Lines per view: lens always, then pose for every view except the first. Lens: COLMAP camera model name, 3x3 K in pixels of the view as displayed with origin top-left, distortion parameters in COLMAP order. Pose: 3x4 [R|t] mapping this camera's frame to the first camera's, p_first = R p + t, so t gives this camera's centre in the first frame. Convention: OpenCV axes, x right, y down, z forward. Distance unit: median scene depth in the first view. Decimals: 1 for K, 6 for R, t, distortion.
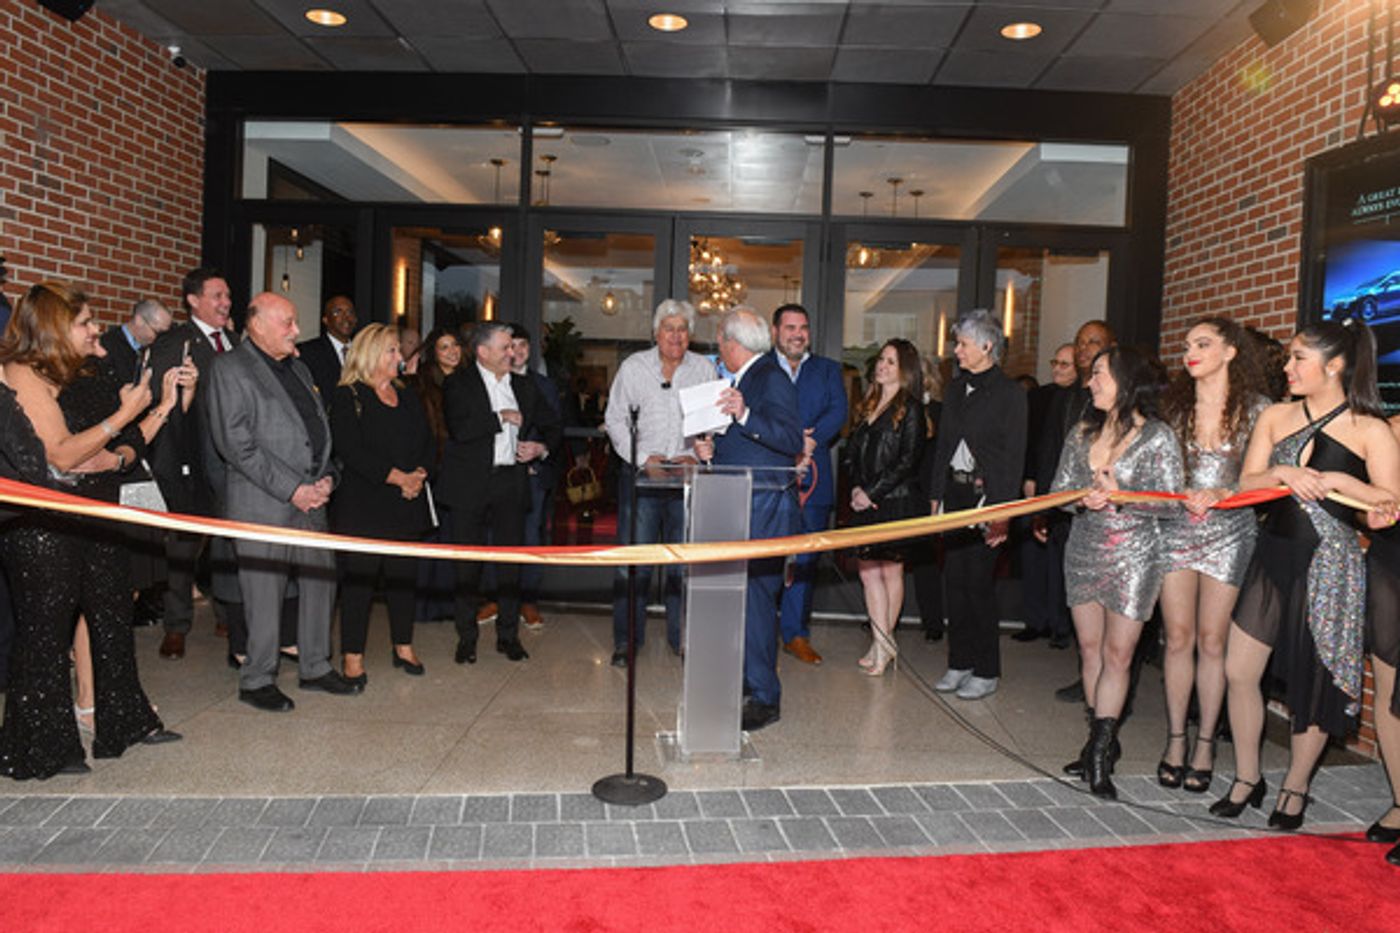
lens RADIAL K [[1040.0, 0, 730.1], [0, 1040.0, 468.3], [0, 0, 1]] dist [-0.045700, 0.001612]
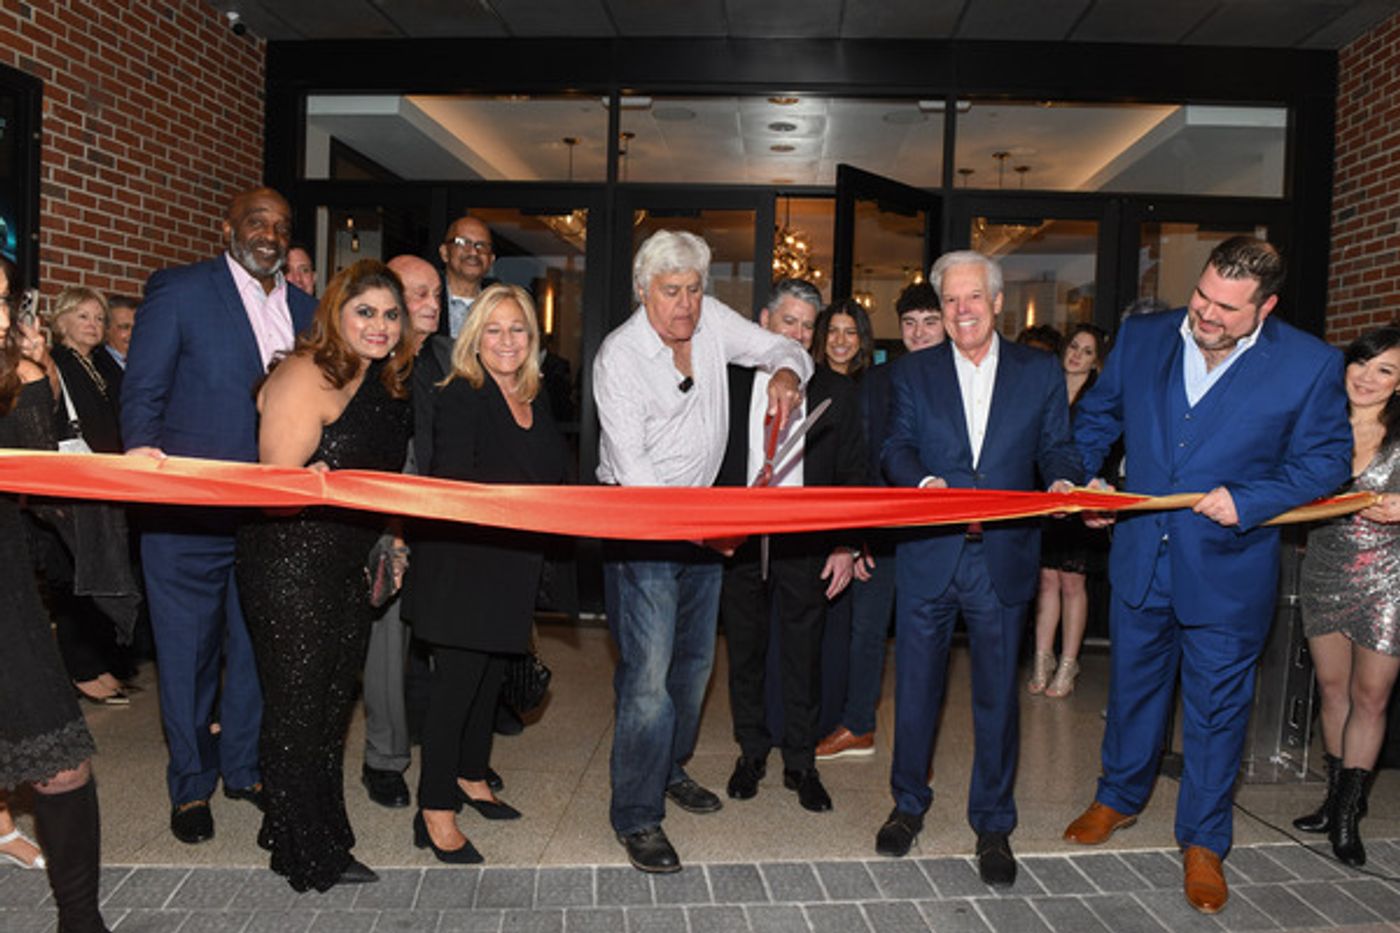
lens RADIAL K [[1015.5, 0, 700.0], [0, 1015.5, 466.5], [0, 0, 1]] dist [-0.042994, -0.002401]
pose [[0.999009, -0.002942, -0.044420, -0.095768], [0.003074, 0.999991, 0.002906, -0.007514], [0.044411, -0.003040, 0.999009, 0.132756]]
